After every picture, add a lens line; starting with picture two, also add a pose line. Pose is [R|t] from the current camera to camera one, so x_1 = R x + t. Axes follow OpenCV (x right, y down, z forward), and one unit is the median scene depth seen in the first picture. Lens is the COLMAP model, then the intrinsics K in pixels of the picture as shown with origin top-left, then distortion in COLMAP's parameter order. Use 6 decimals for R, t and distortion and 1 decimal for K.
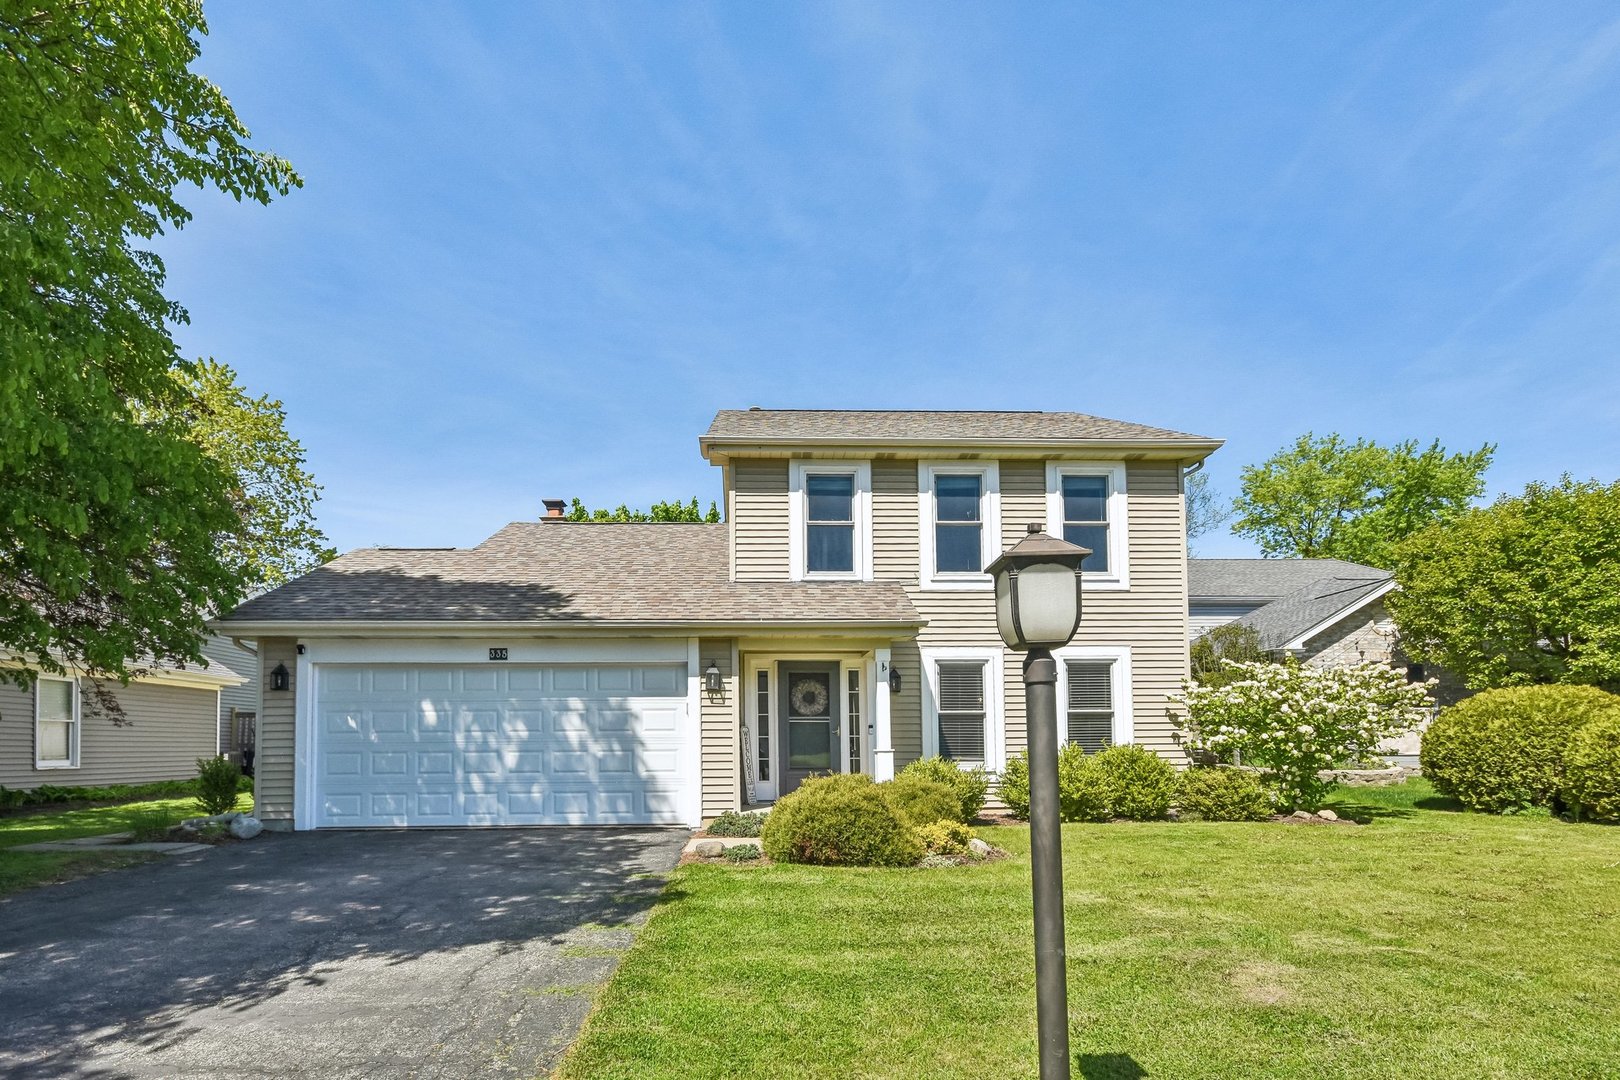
lens RADIAL K [[721.8, 0, 810.0], [0, 721.8, 540.0], [0, 0, 1]] dist [-0.004126, -0.000553]
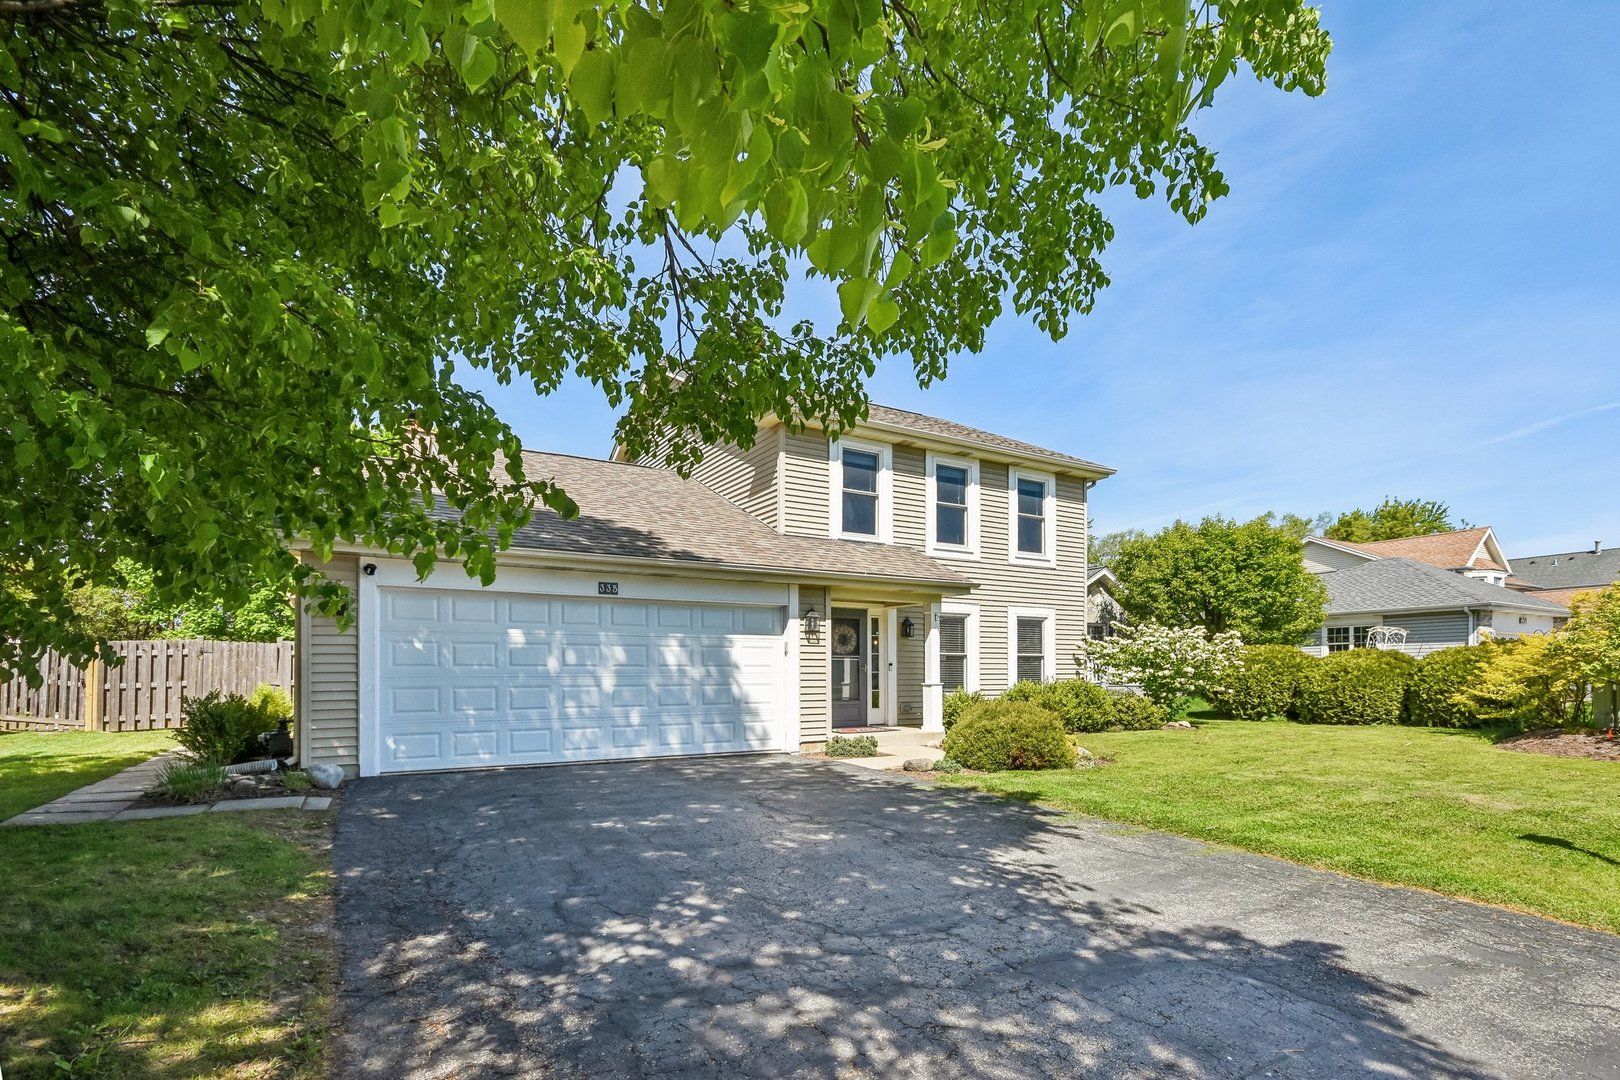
lens RADIAL K [[707.7, 0, 810.0], [0, 707.7, 485.9], [0, 0, 1]] dist [0.002608, 0.000124]
pose [[0.881692, 0.125119, 0.454933, -0.647994], [-0.130114, 0.991288, -0.020462, 0.001175], [-0.453529, -0.041152, 0.890291, 0.005085]]
